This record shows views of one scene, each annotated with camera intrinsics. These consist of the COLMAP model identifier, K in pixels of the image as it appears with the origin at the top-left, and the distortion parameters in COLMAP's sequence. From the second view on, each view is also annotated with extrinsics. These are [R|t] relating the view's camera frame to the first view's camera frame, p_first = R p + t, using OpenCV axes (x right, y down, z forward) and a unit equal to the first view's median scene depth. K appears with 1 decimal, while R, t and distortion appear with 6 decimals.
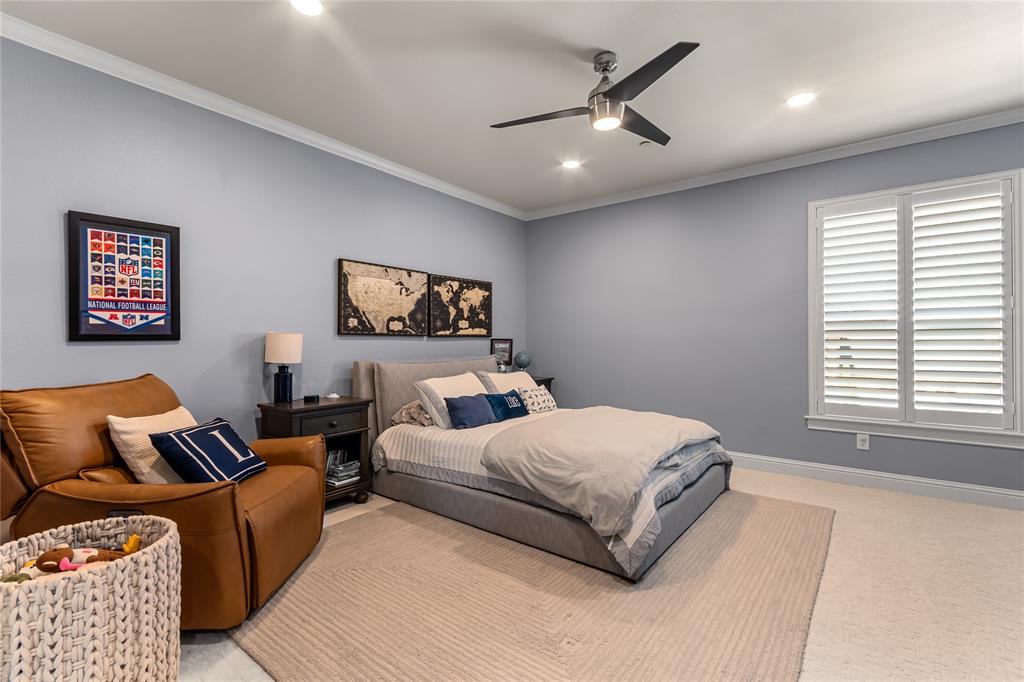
lens RADIAL K [[449.7, 0, 514.9], [0, 449.7, 341.3], [0, 0, 1]] dist [0.000638, 0.001425]
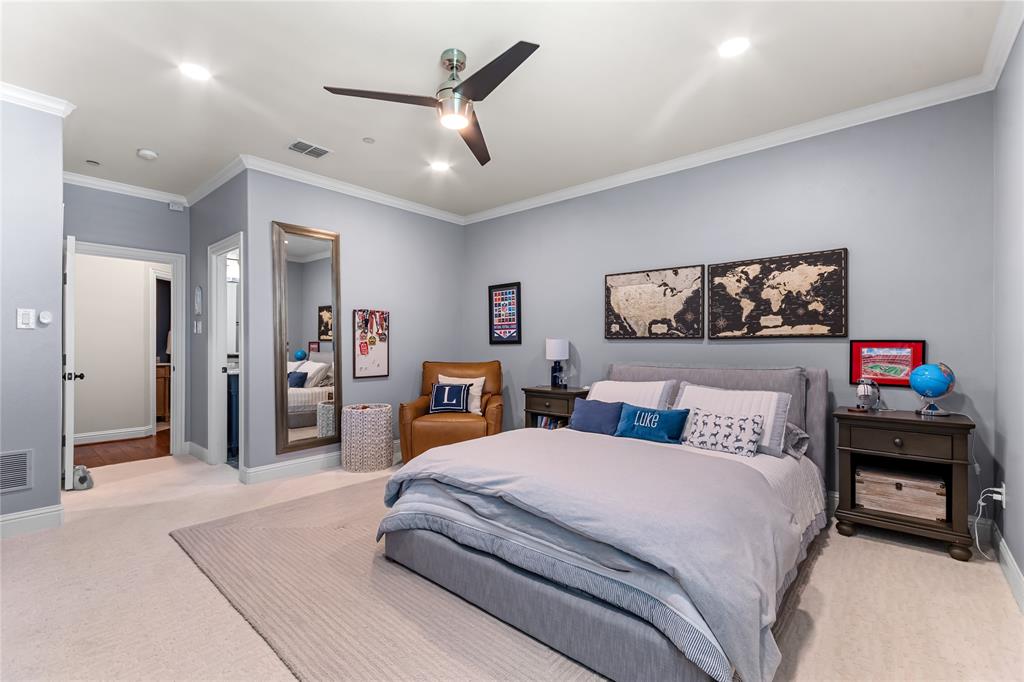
lens RADIAL K [[449.7, 0, 513.5], [0, 449.7, 343.9], [0, 0, 1]] dist [0.000638, 0.001425]
pose [[-0.046169, -0.003461, -0.998928, 0.713238], [-0.001617, 0.999993, -0.003390, 0.002659], [0.998932, 0.001459, -0.046175, 0.708831]]
